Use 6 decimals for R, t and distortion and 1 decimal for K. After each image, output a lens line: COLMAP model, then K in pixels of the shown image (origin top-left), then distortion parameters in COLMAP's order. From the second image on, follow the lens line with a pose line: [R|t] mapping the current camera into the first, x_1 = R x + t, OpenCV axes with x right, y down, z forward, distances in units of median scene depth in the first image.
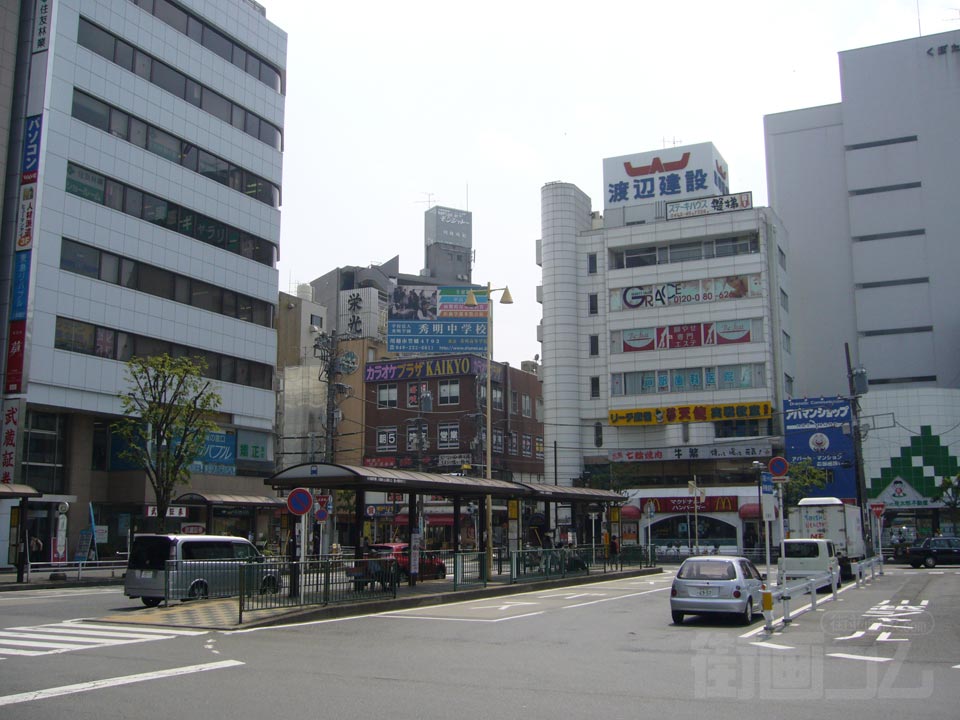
lens RADIAL K [[1022.8, 0, 479.5], [0, 1022.8, 362.6], [0, 0, 1]] dist [-0.077570, 0.000000]
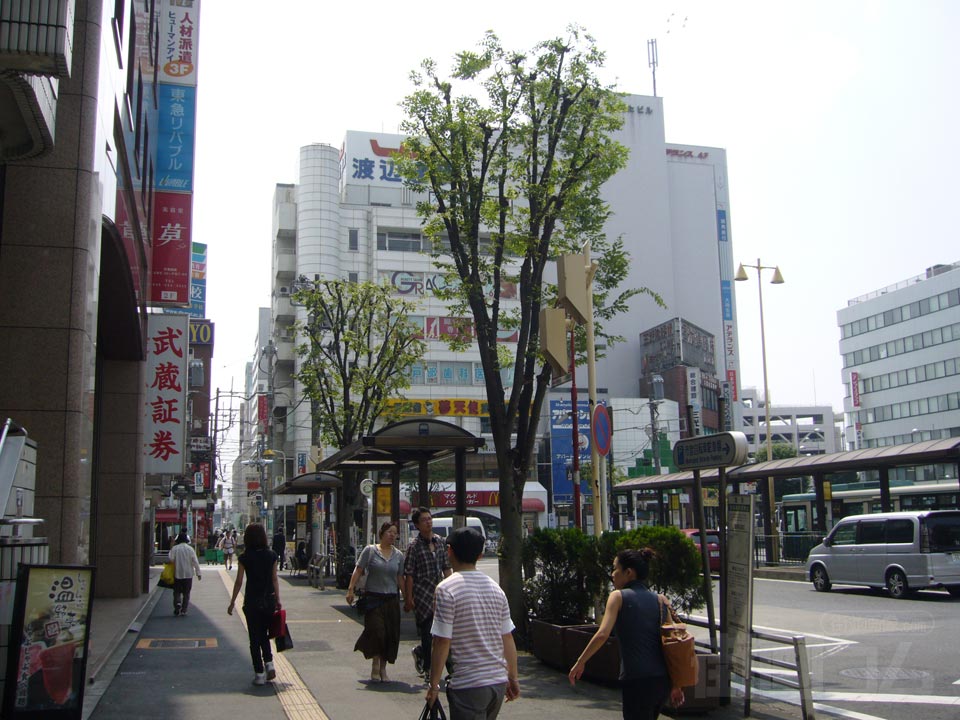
lens RADIAL K [[1022.8, 0, 480.5], [0, 1022.8, 360.8], [0, 0, 1]] dist [-0.077570, 0.000000]
pose [[0.747345, 0.094910, 0.657623, -0.419216], [-0.090466, 0.995063, -0.040802, 0.041823], [-0.658249, -0.028999, 0.752242, 0.229903]]
